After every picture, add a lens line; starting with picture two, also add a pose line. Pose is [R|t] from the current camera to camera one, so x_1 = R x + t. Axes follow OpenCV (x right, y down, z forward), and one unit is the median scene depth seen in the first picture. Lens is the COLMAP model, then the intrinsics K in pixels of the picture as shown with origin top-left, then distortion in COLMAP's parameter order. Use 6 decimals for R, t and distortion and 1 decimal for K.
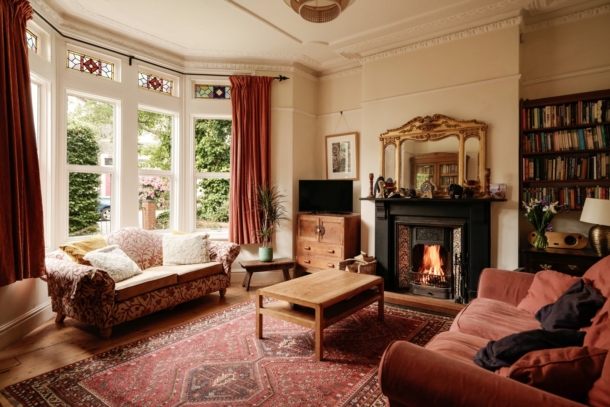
lens RADIAL K [[328.3, 0, 307.3], [0, 328.3, 201.0], [0, 0, 1]] dist [0.001251, 0.000183]
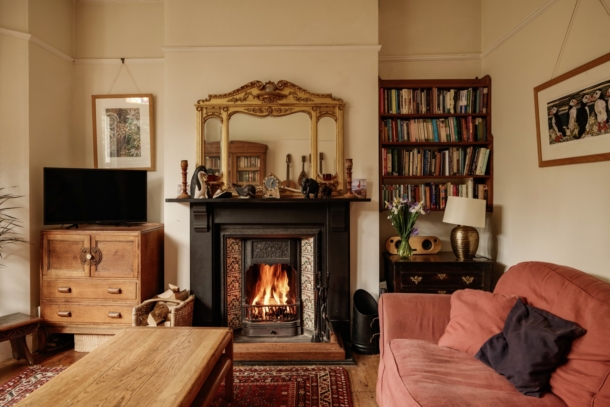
lens RADIAL K [[404.8, 0, 305.4], [0, 404.8, 198.6], [0, 0, 1]] dist [-0.004309, 0.000182]
pose [[0.816483, -0.010361, 0.577276, -0.077575], [0.014775, 0.999886, -0.002952, -0.004158], [-0.577180, 0.010940, 0.816544, 0.260855]]
